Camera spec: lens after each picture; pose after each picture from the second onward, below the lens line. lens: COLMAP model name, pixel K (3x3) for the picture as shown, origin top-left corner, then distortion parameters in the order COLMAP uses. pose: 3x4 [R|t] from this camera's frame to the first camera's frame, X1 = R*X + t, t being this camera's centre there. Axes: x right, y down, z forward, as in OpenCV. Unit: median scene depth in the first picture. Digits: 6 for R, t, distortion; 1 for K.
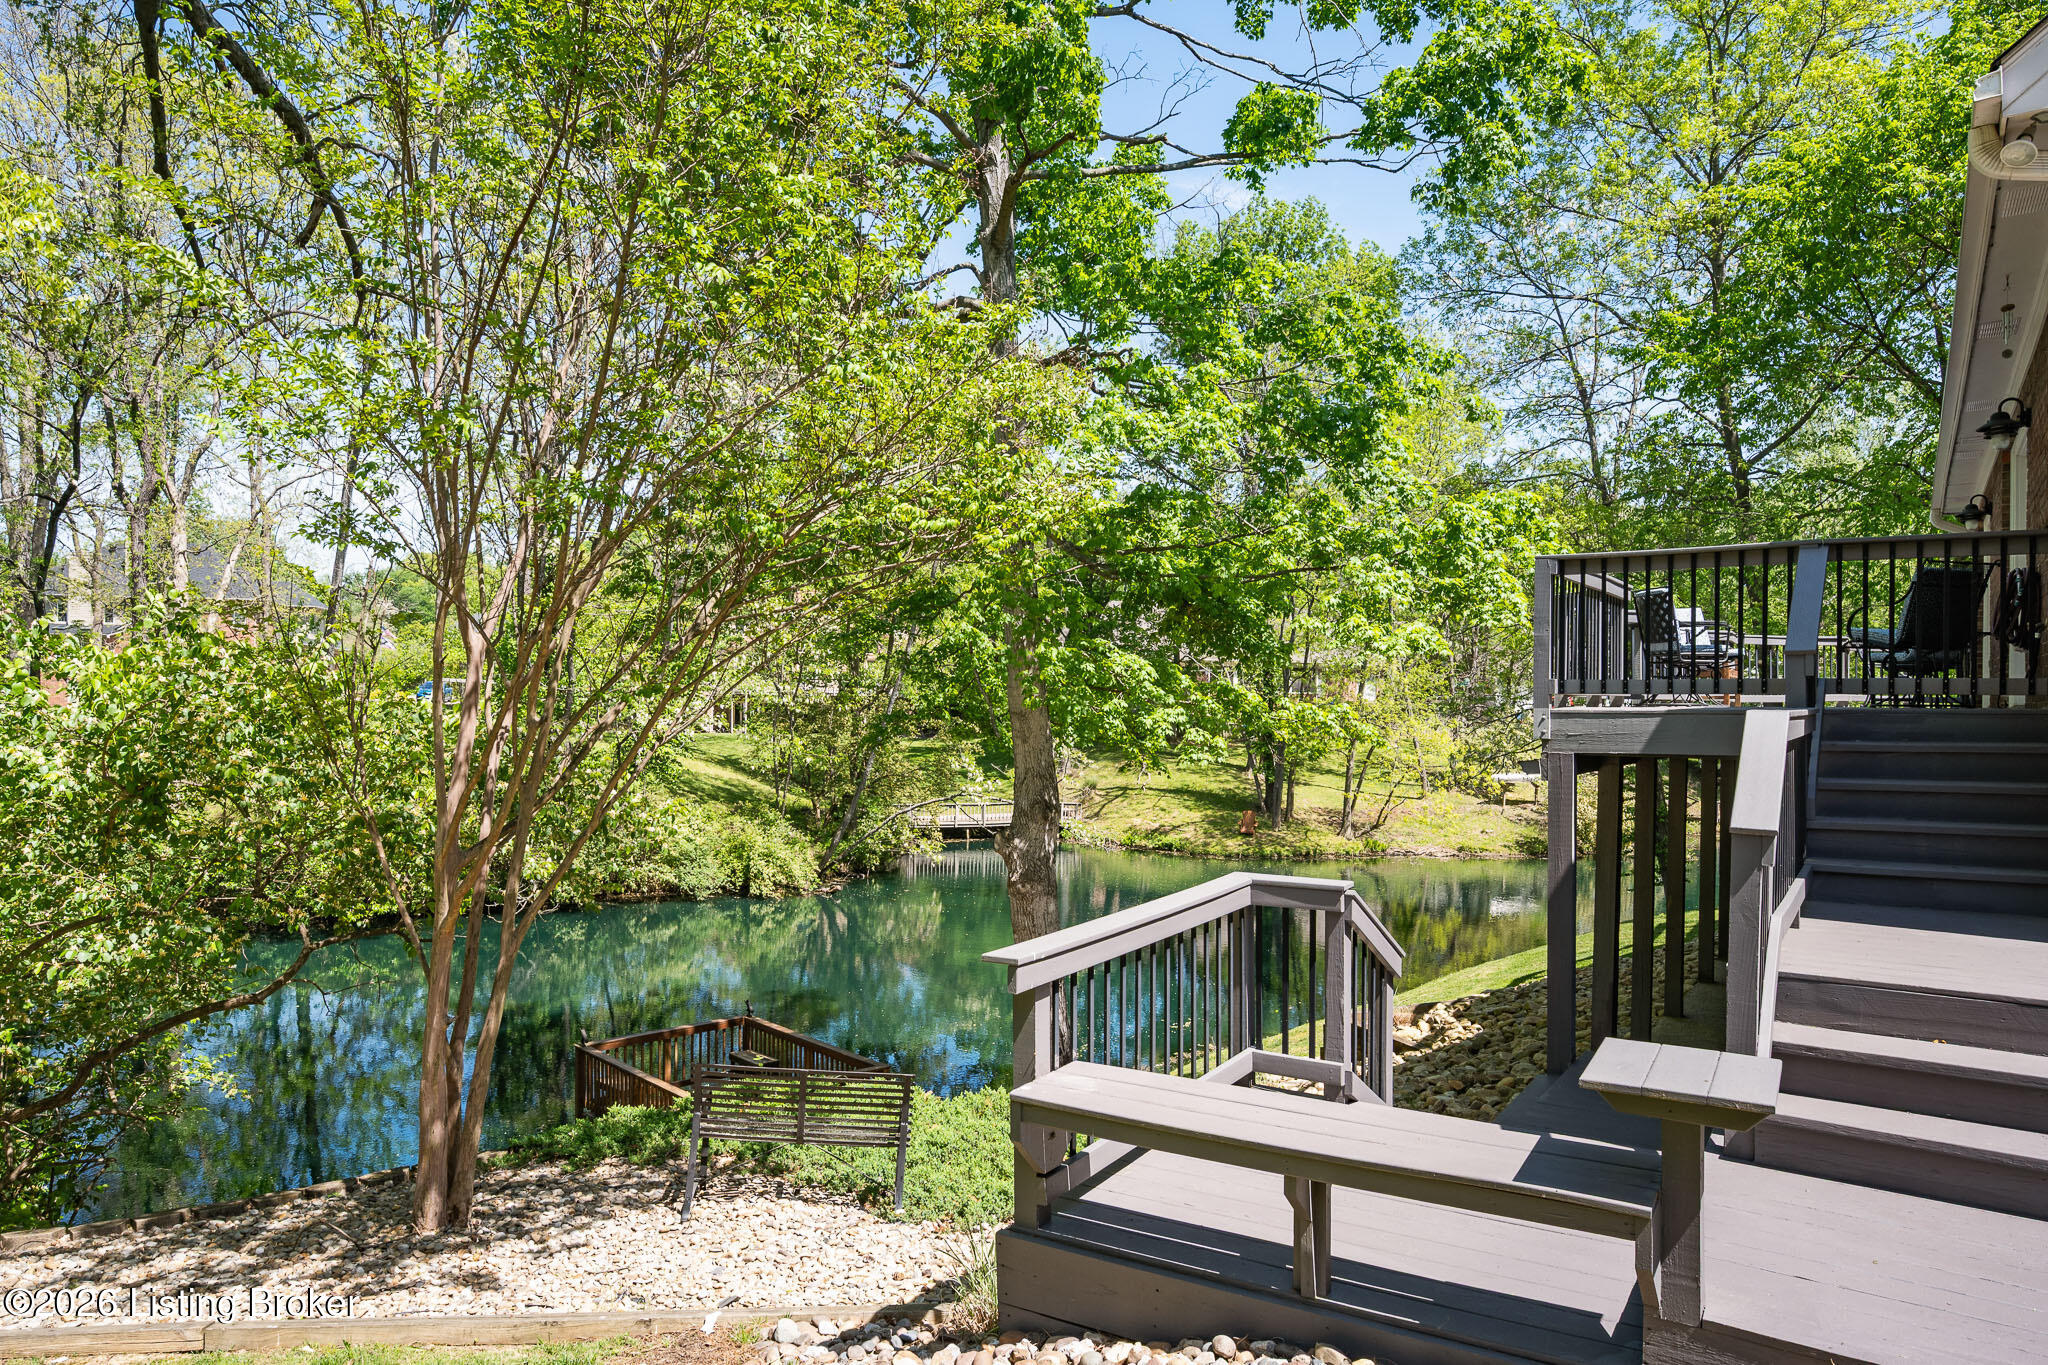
lens RADIAL K [[1294.7, 0, 1033.4], [0, 1294.7, 709.4], [0, 0, 1]] dist [0.001886, 0.000335]
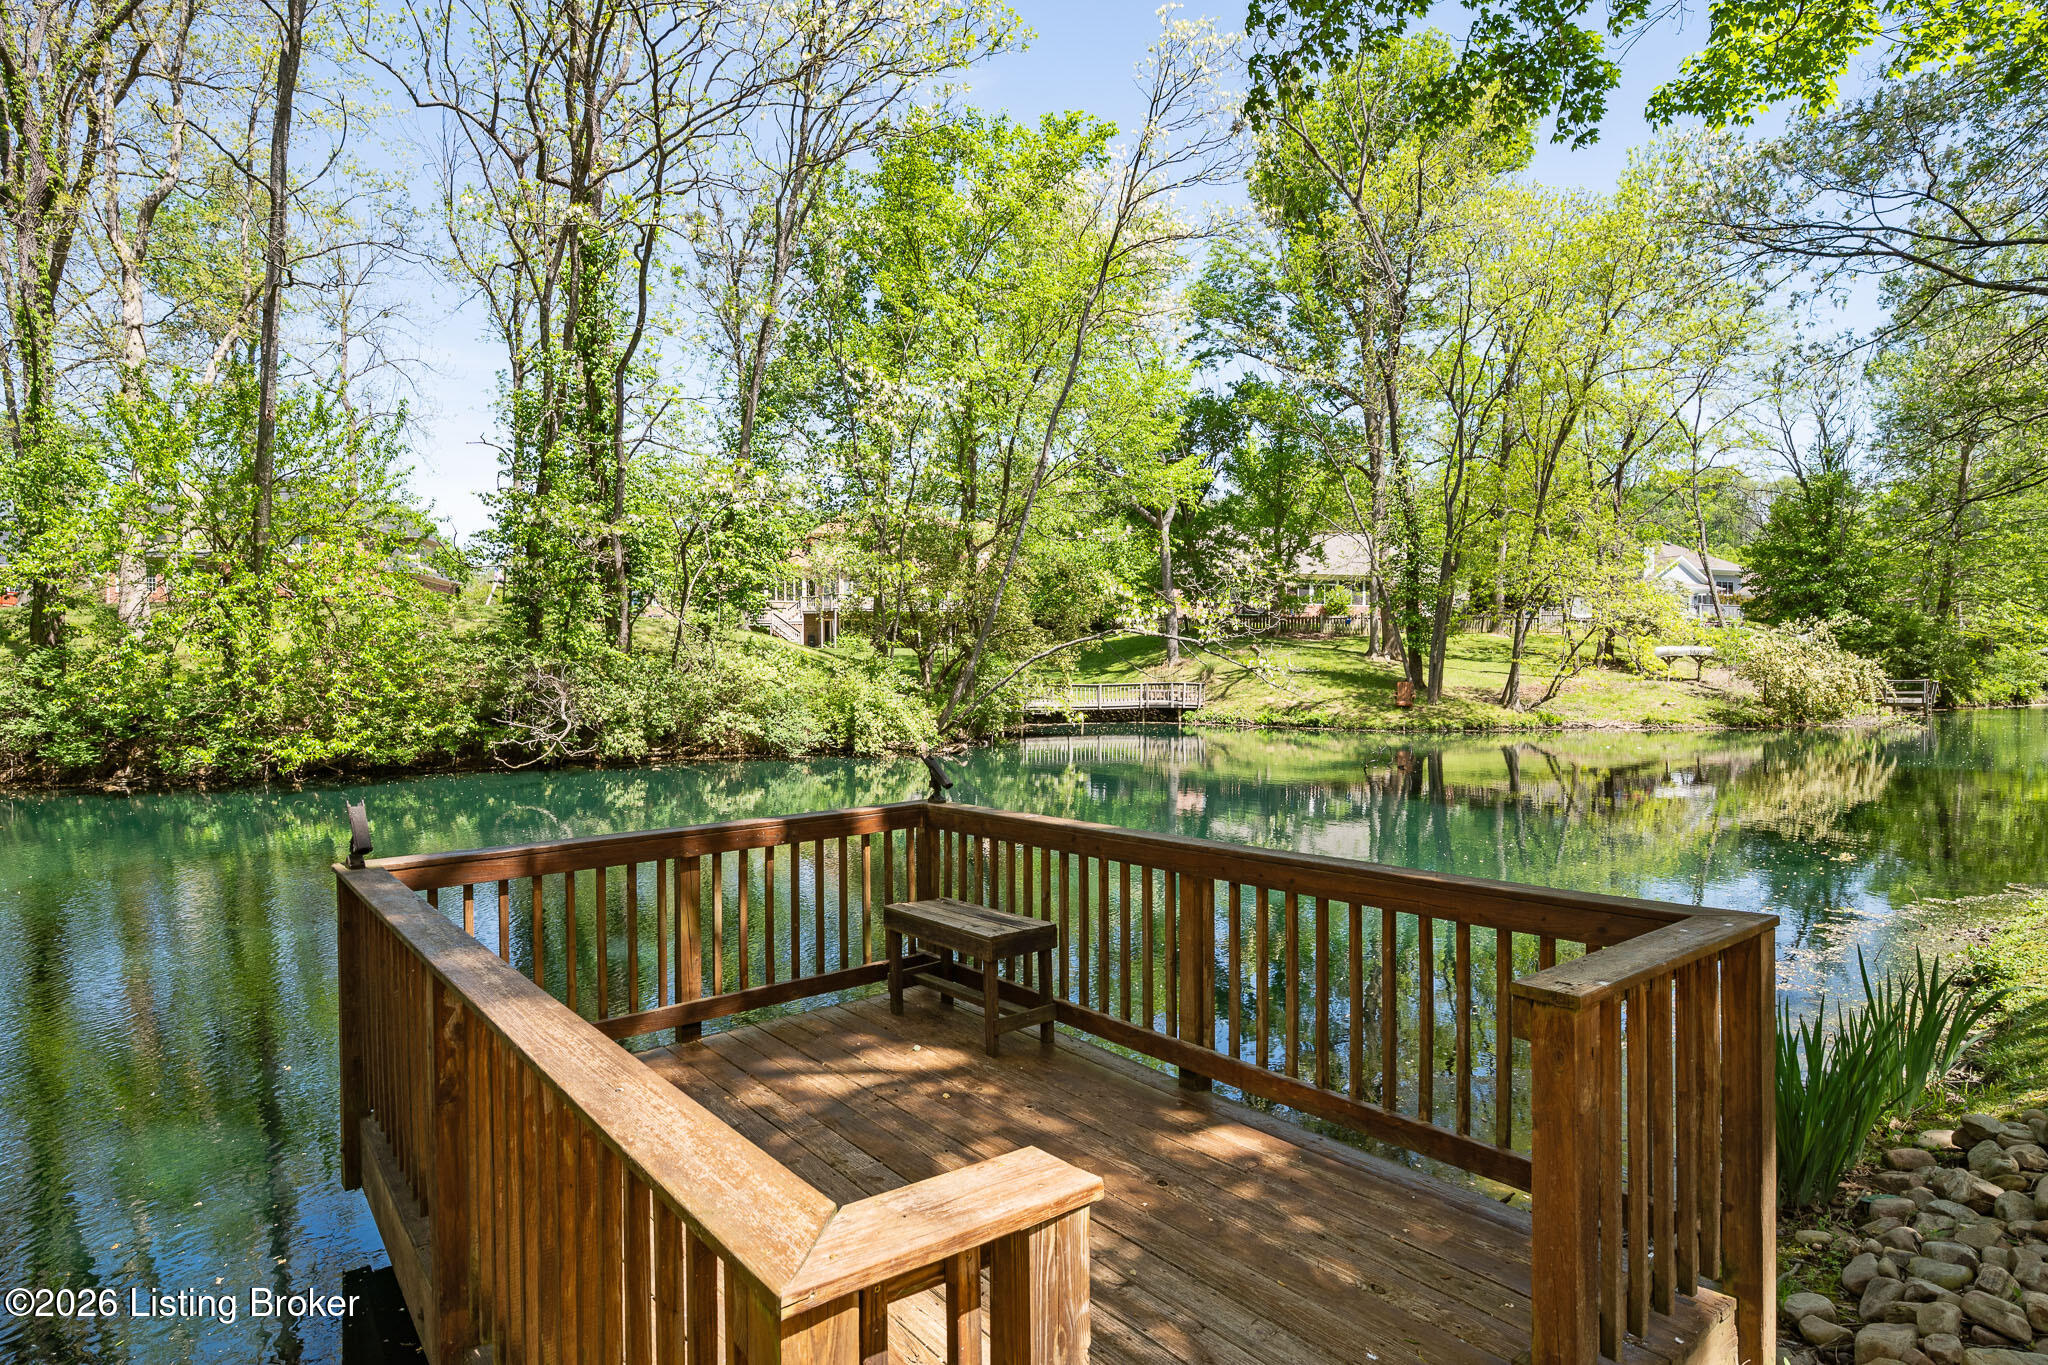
lens RADIAL K [[1079.6, 0, 1024.0], [0, 1079.6, 682.5], [0, 0, 1]] dist [0.003580, 0.000039]
pose [[0.998329, -0.015930, -0.055539, -0.074038], [0.016621, 0.999790, 0.012006, 0.089127], [0.055336, -0.012910, 0.998384, 0.328468]]
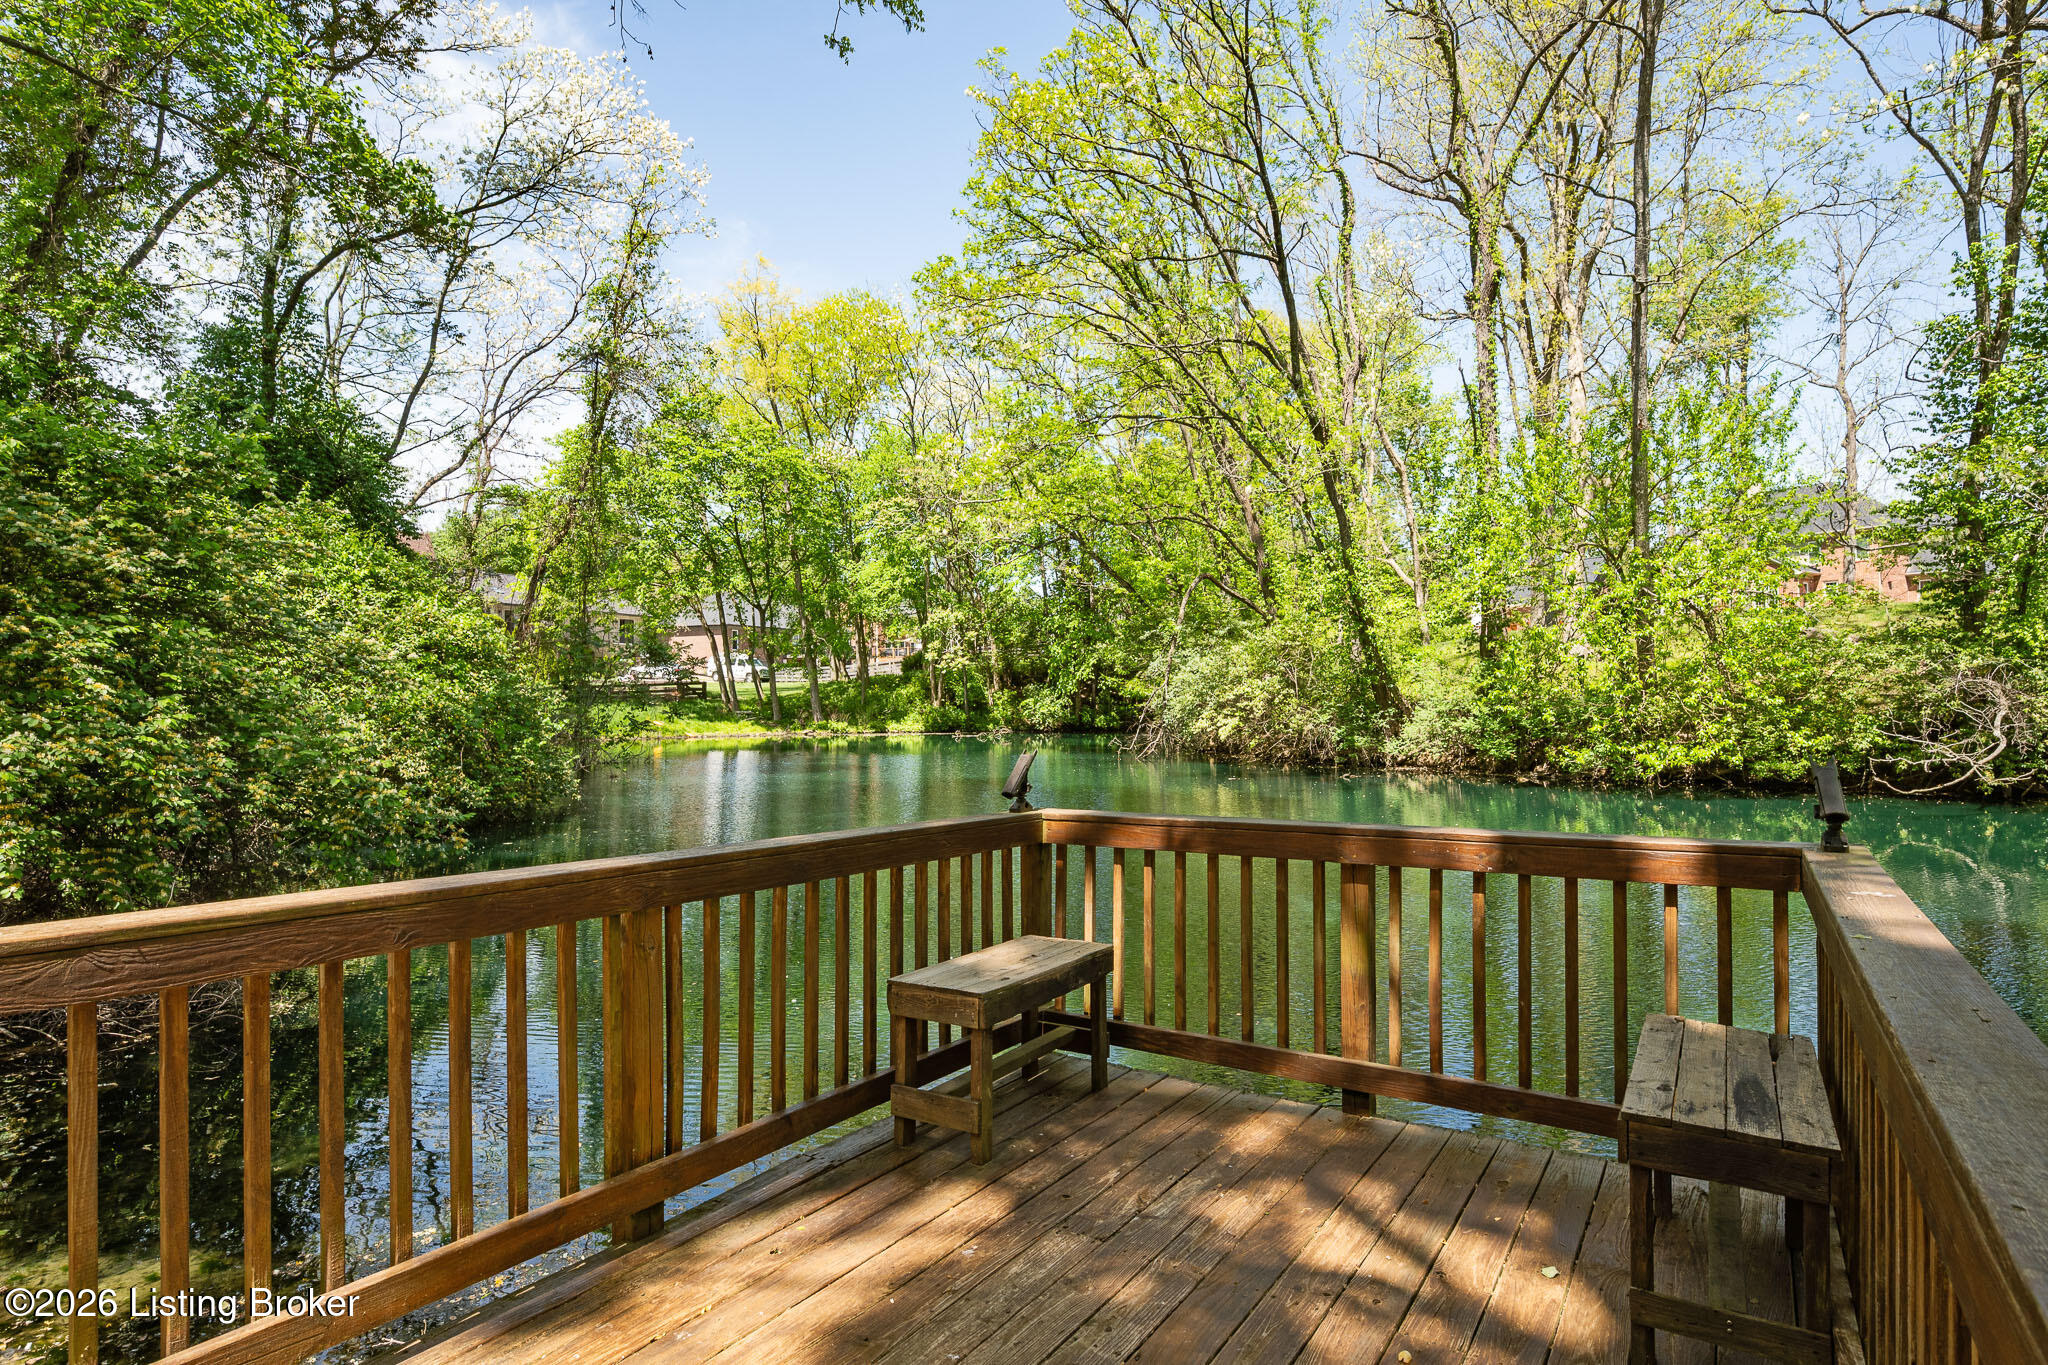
lens RADIAL K [[1079.6, 0, 1024.0], [0, 1079.6, 682.5], [0, 0, 1]] dist [0.003580, 0.000039]
pose [[0.273203, -0.024127, -0.961654, -0.044326], [0.009422, 0.999705, -0.022405, 0.095195], [0.961910, -0.002940, 0.273350, 0.386786]]
